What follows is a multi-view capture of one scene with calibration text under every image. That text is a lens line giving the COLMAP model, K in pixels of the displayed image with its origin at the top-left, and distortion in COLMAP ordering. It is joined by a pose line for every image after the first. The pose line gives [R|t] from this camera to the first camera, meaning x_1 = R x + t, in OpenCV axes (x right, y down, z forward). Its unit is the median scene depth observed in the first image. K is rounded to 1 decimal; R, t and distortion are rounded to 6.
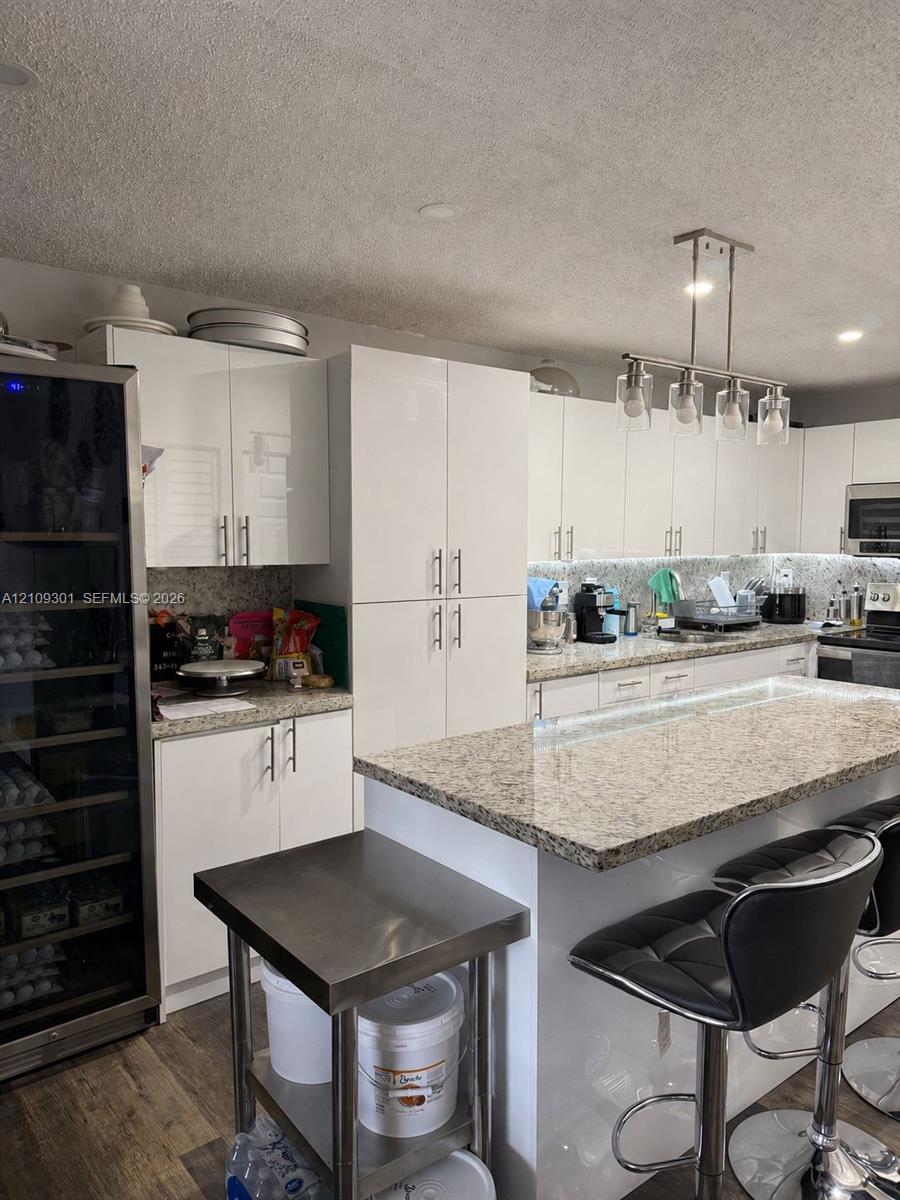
lens RADIAL K [[854.1, 0, 453.7], [0, 854.1, 608.0], [0, 0, 1]] dist [0.071990, -0.083209]
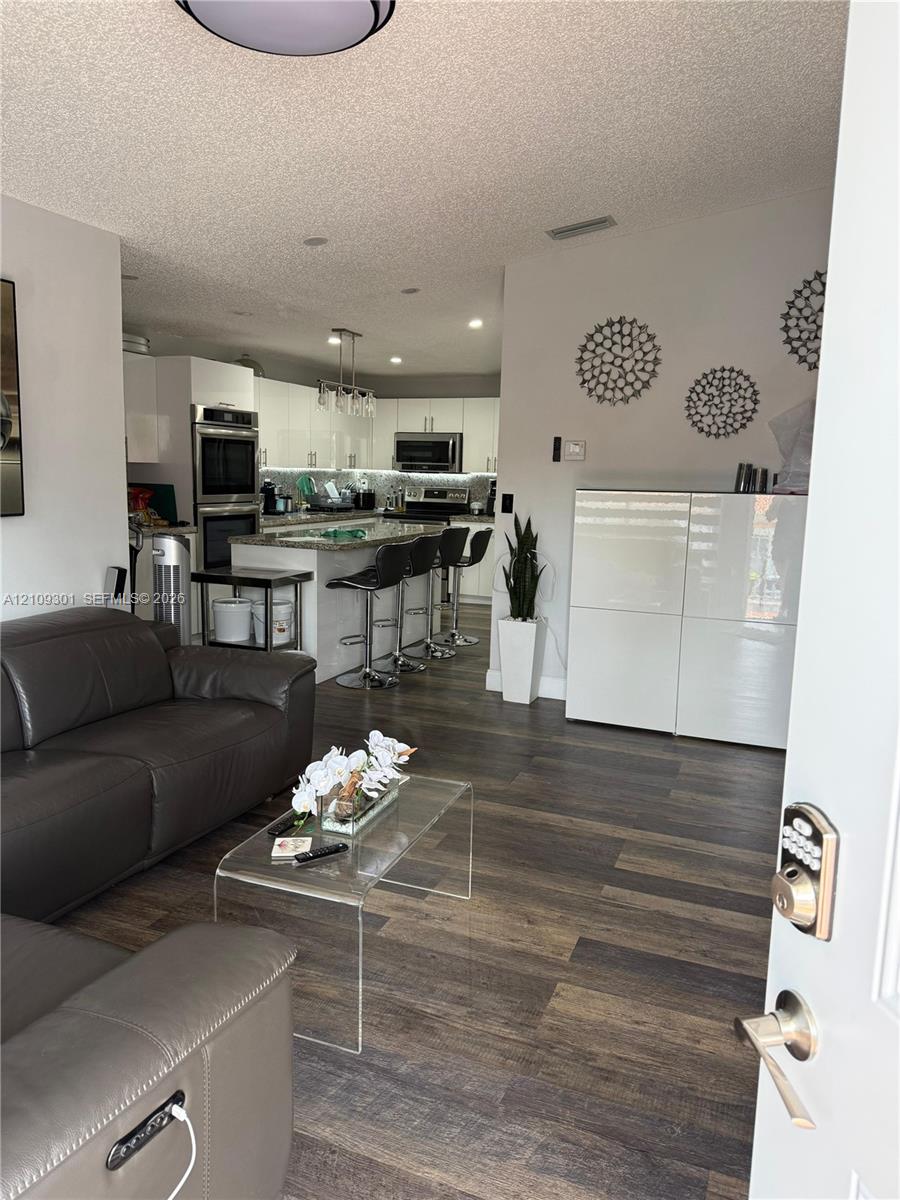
lens RADIAL K [[854.1, 0, 453.7], [0, 854.1, 608.0], [0, 0, 1]] dist [0.071990, -0.083209]
pose [[0.874945, -0.053953, 0.481206, -0.347892], [0.013897, 0.996162, 0.086422, 0.077363], [-0.484022, -0.068927, 0.872337, -0.707728]]
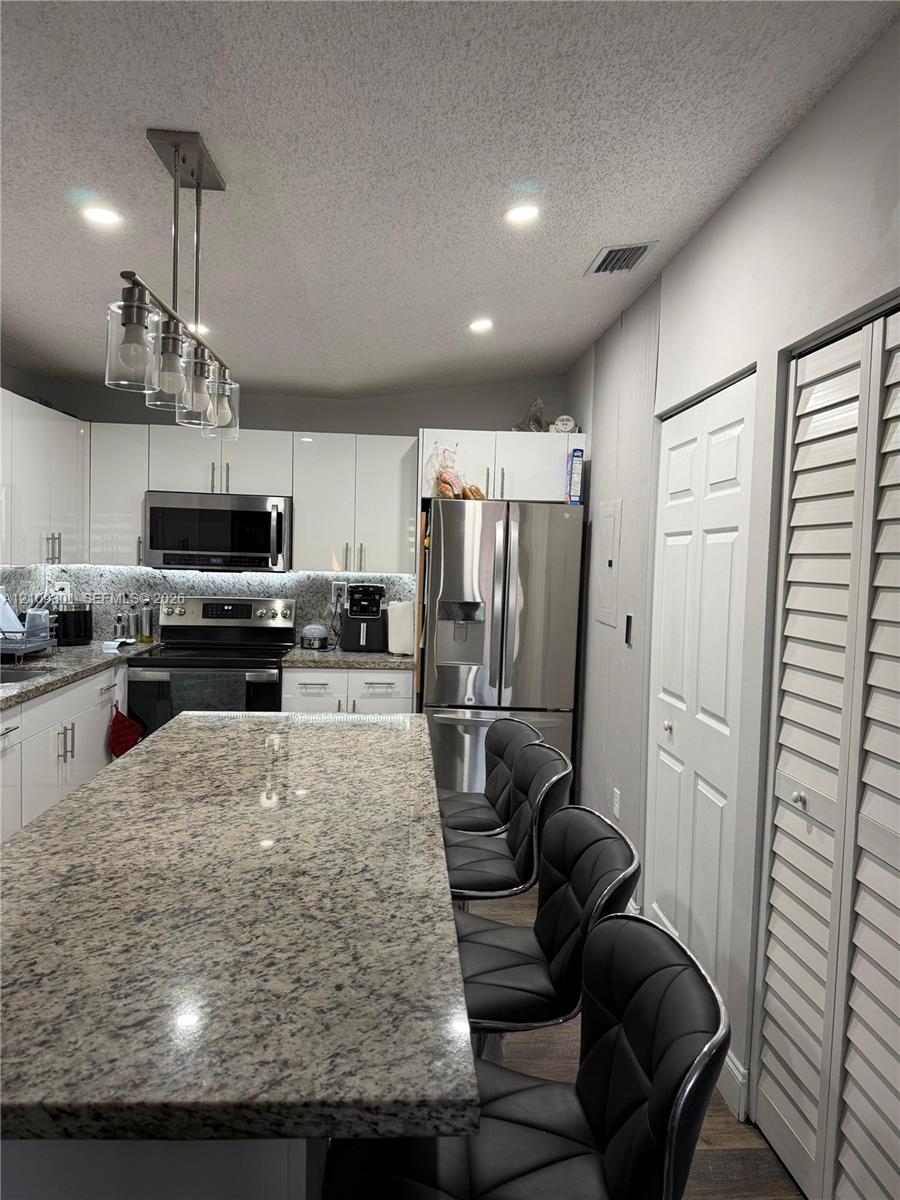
lens RADIAL K [[835.7, 0, 450.0], [0, 835.7, 600.0], [0, 0, 1]] dist [0.065165, -0.086904]
pose [[0.568585, -0.029301, 0.822102, -0.102742], [0.040433, 0.999153, 0.007646, -0.020653], [-0.821630, 0.028893, 0.569289, 0.228166]]
